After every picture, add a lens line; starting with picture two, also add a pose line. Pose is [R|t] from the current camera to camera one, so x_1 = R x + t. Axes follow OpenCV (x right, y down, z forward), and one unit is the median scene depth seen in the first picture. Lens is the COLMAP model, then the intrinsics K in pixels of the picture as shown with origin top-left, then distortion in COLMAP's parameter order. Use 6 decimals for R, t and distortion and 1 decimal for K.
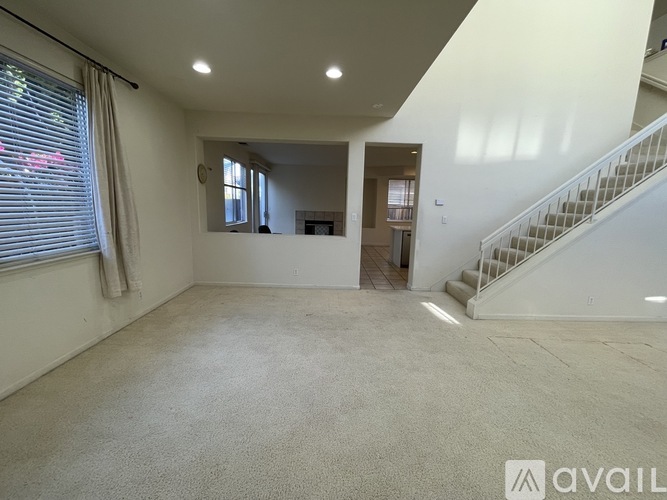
lens RADIAL K [[269.1, 0, 333.5], [0, 269.1, 250.0], [0, 0, 1]] dist [-0.000904, -0.000265]
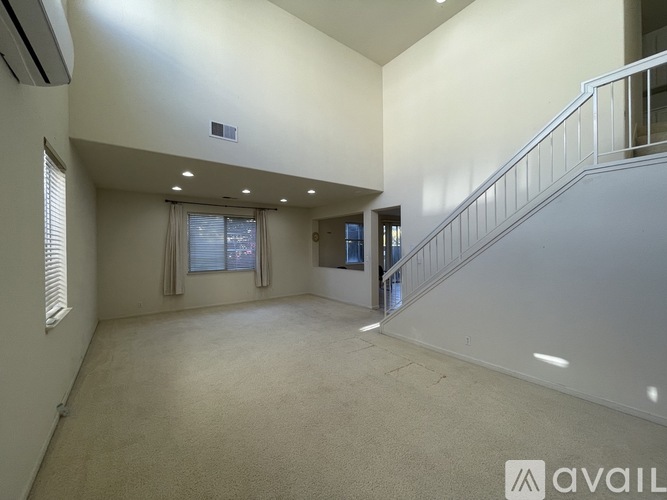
lens RADIAL K [[269.1, 0, 333.5], [0, 269.1, 250.0], [0, 0, 1]] dist [-0.000904, -0.000265]
pose [[0.586889, -0.024988, -0.809282, 1.231078], [-0.109906, 0.987814, -0.110204, 0.017300], [0.802173, 0.153622, 0.576990, -0.025363]]
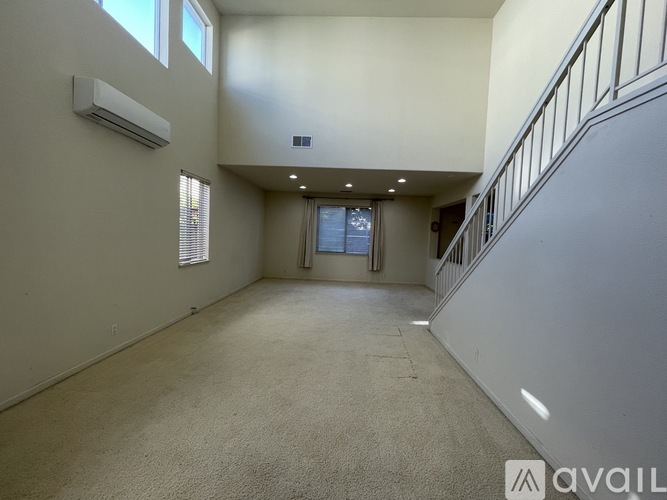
lens RADIAL K [[269.1, 0, 333.5], [0, 269.1, 250.0], [0, 0, 1]] dist [-0.000904, -0.000265]
pose [[-0.063902, 0.025459, -0.997631, 1.480137], [-0.209767, 0.976998, 0.038369, -0.049963], [0.975661, 0.211722, -0.057092, 0.464485]]
